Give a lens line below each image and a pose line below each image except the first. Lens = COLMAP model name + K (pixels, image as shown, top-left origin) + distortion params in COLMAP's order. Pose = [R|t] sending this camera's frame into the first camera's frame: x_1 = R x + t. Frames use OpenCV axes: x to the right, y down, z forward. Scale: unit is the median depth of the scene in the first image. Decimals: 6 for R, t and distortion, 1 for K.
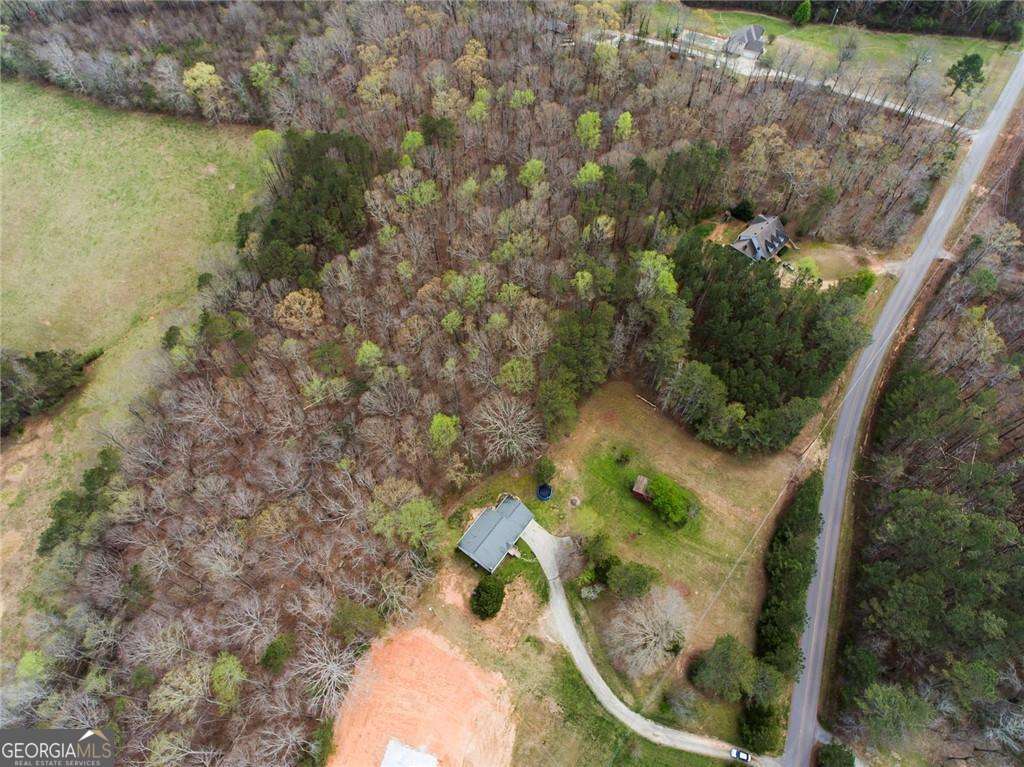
lens RADIAL K [[601.6, 0, 512.0], [0, 601.6, 381.8], [0, 0, 1]] dist [-0.002308, -0.000160]
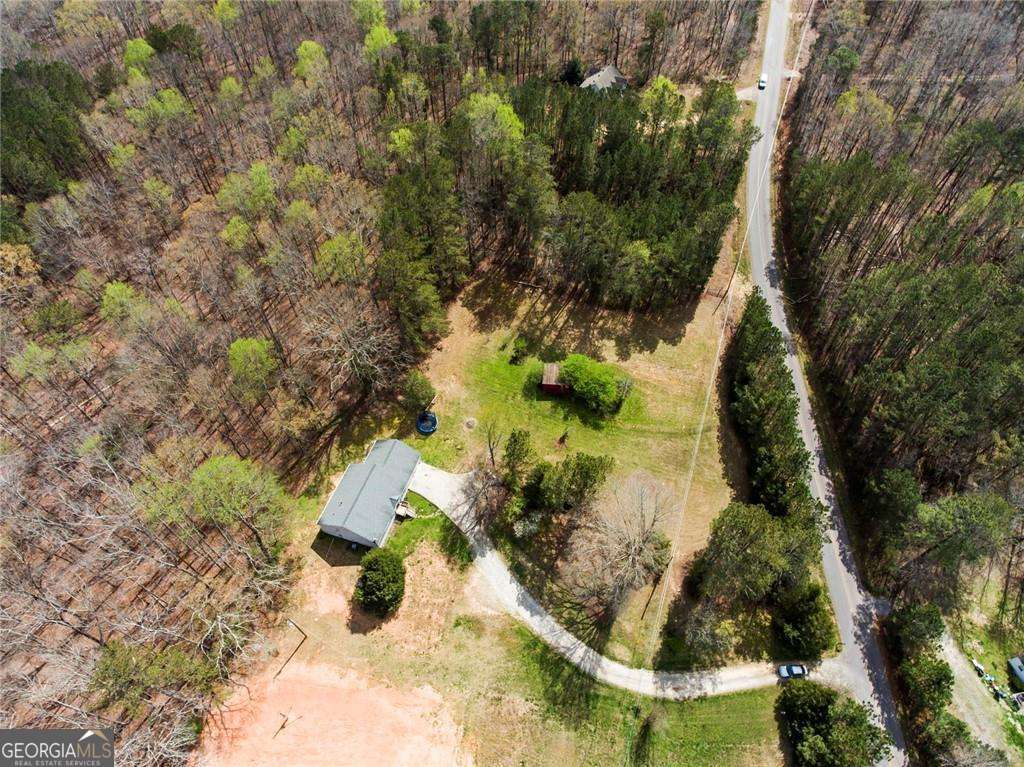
lens RADIAL K [[601.6, 0, 514.2], [0, 601.6, 382.8], [0, 0, 1]] dist [-0.002308, -0.000160]
pose [[0.943048, -0.259221, 0.208481, 0.015196], [0.276007, 0.959557, -0.055404, 0.215714], [-0.185688, 0.109791, 0.976456, 0.296365]]
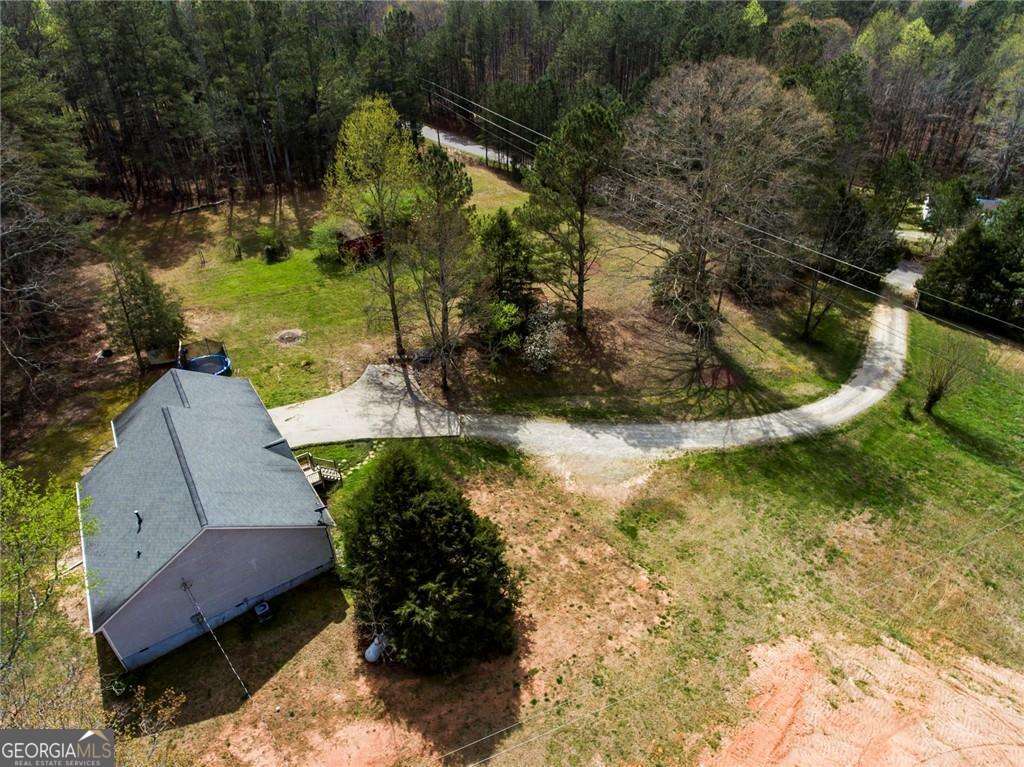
lens RADIAL K [[601.6, 0, 510.9], [0, 601.6, 387.6], [0, 0, 1]] dist [-0.002308, -0.000160]
pose [[0.308543, -0.508859, 0.803657, -0.158434], [0.808661, 0.585200, 0.060072, 0.314539], [-0.500868, 0.631351, 0.592054, 0.780639]]
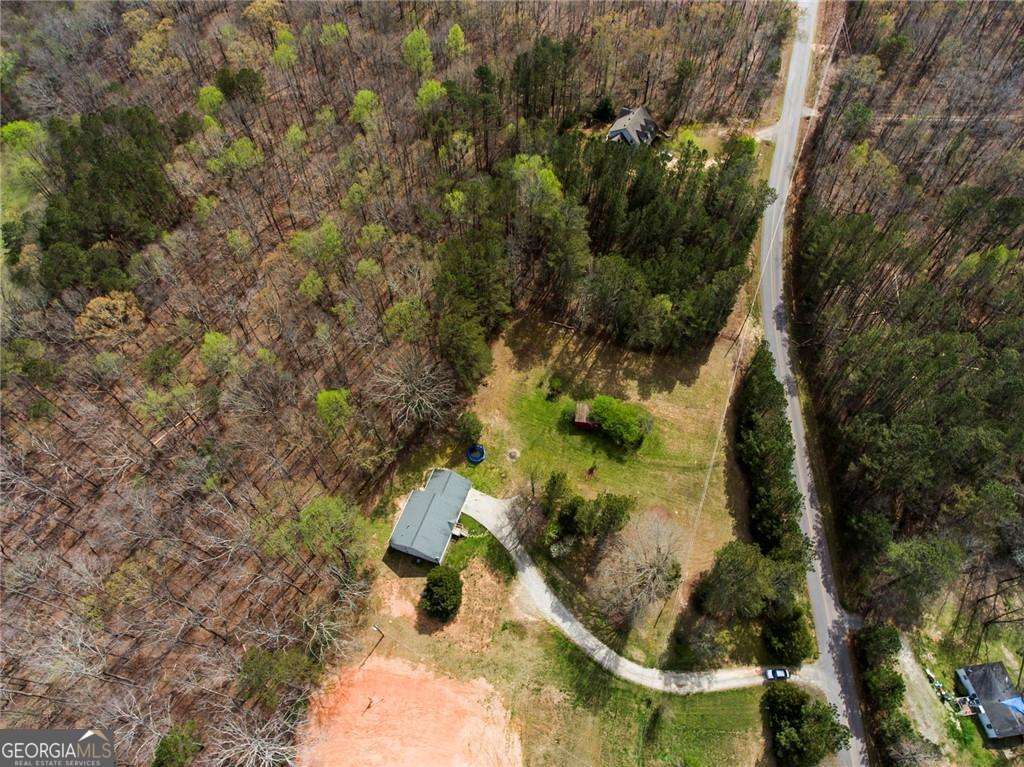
lens RADIAL K [[601.6, 0, 513.7], [0, 601.6, 383.5], [0, 0, 1]] dist [-0.002308, -0.000160]
pose [[0.951715, -0.255429, 0.170277, -0.014436], [0.258229, 0.966066, 0.005873, 0.102786], [-0.165999, 0.038381, 0.985379, 0.174112]]
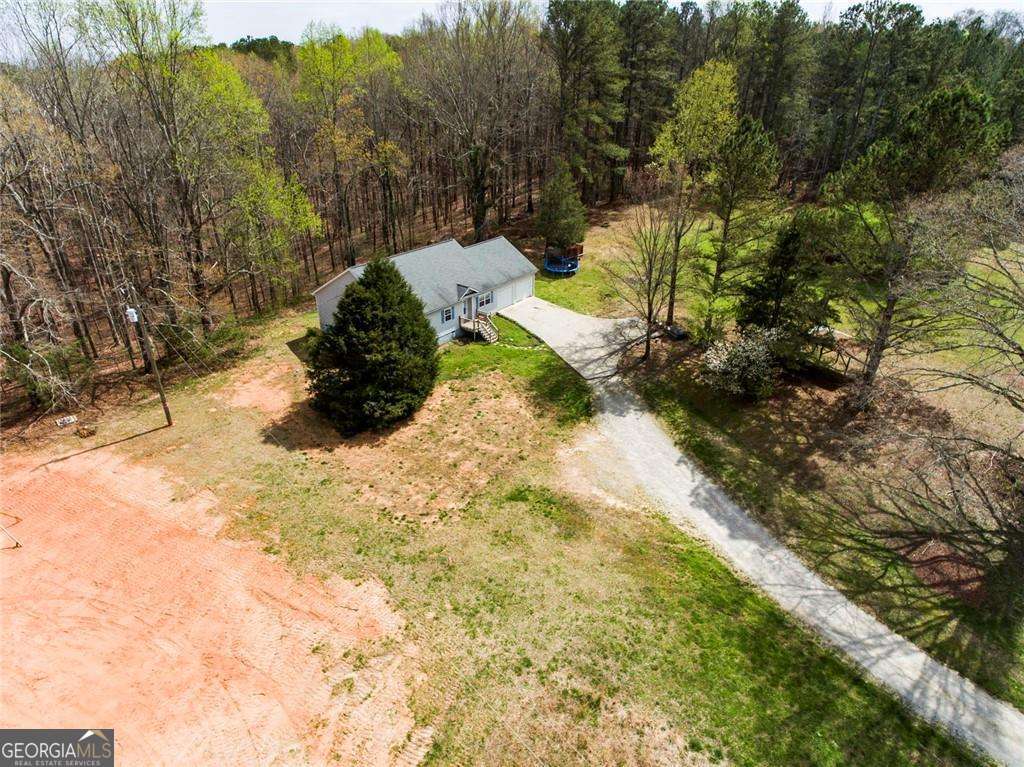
lens RADIAL K [[601.6, 0, 509.6], [0, 601.6, 384.9], [0, 0, 1]] dist [-0.002308, -0.000160]
pose [[0.999827, 0.018465, 0.002293, 0.020407], [-0.014796, 0.863739, -0.503723, 0.481083], [-0.011282, 0.503601, 0.863862, 0.723954]]
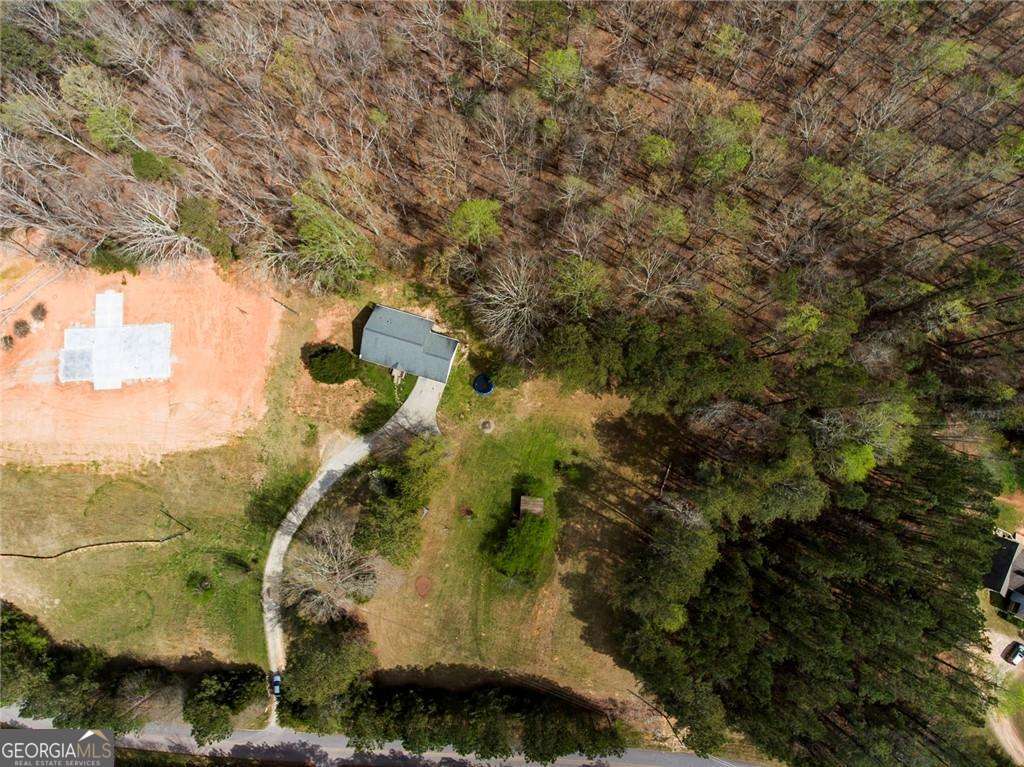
lens RADIAL K [[601.6, 0, 518.5], [0, 601.6, 375.2], [0, 0, 1]] dist [-0.002308, -0.000160]
pose [[0.358065, 0.930386, -0.078560, 0.124076], [-0.782760, 0.344985, 0.517949, -0.255876], [0.508995, -0.123966, 0.851796, 0.401998]]
